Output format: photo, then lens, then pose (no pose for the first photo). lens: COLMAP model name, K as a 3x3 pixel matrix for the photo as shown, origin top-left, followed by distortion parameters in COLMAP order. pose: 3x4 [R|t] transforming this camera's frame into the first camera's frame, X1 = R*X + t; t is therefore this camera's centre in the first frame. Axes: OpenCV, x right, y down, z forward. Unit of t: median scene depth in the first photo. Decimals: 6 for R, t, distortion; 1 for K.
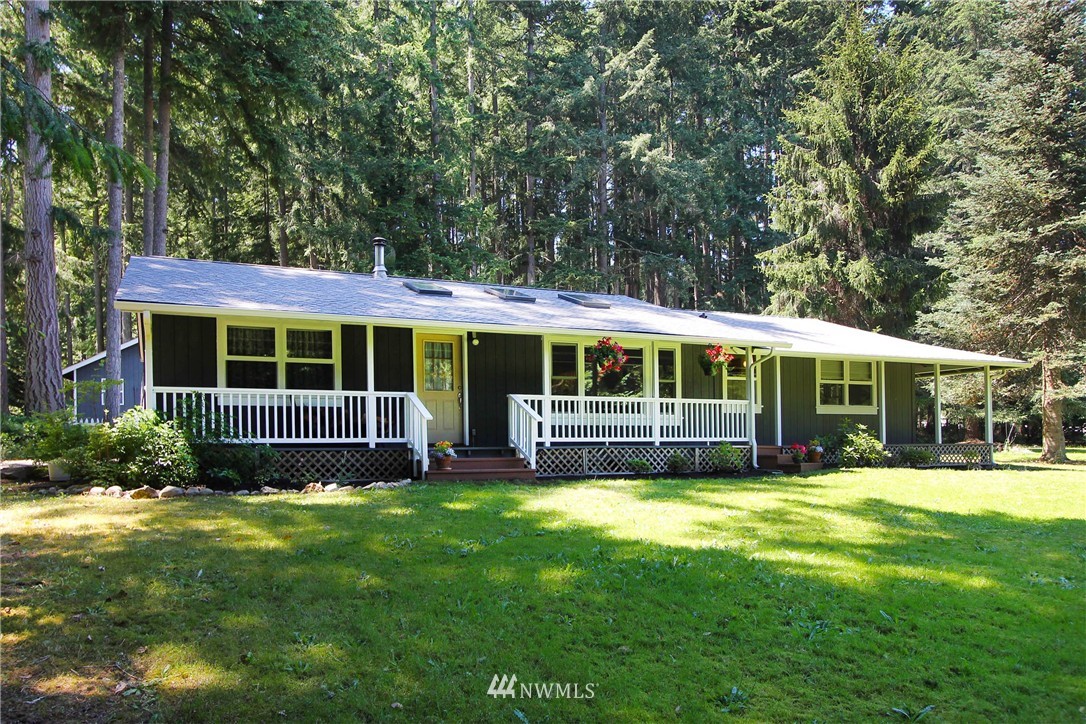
lens RADIAL K [[759.7, 0, 538.6], [0, 759.7, 339.3], [0, 0, 1]] dist [0.002025, 0.004153]
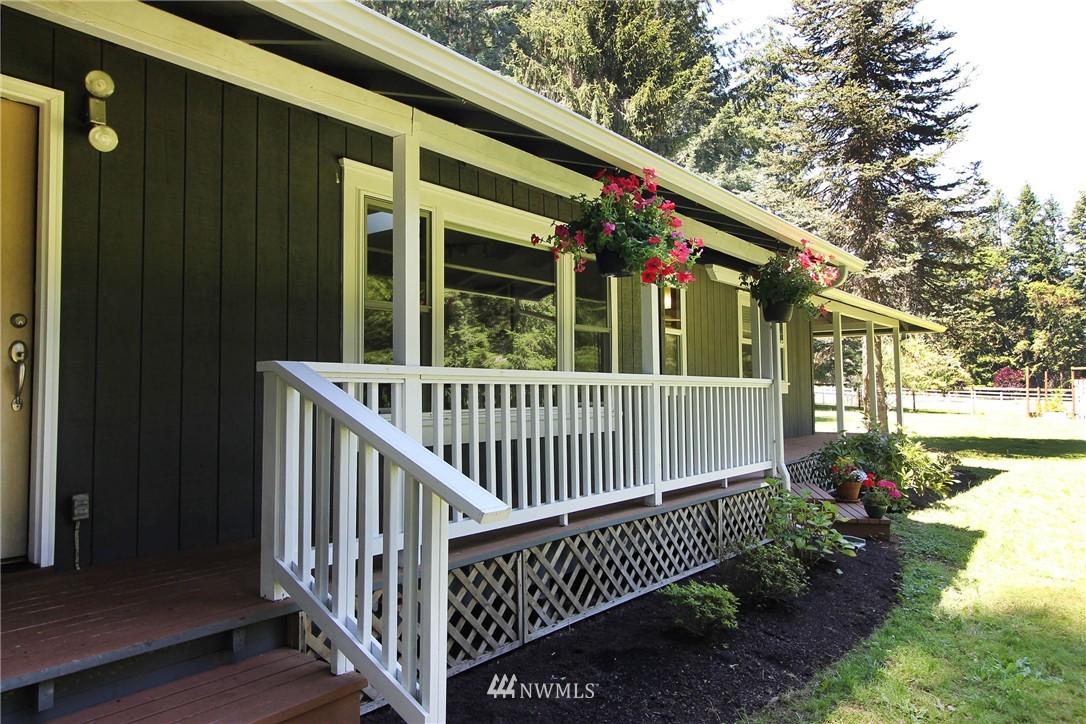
lens RADIAL K [[759.7, 0, 538.6], [0, 759.7, 339.3], [0, 0, 1]] dist [0.002025, 0.004153]
pose [[0.896470, 0.038350, 0.441443, -0.062749], [-0.069267, 0.996129, 0.054127, 0.044869], [-0.437658, -0.079101, 0.895655, 0.713801]]
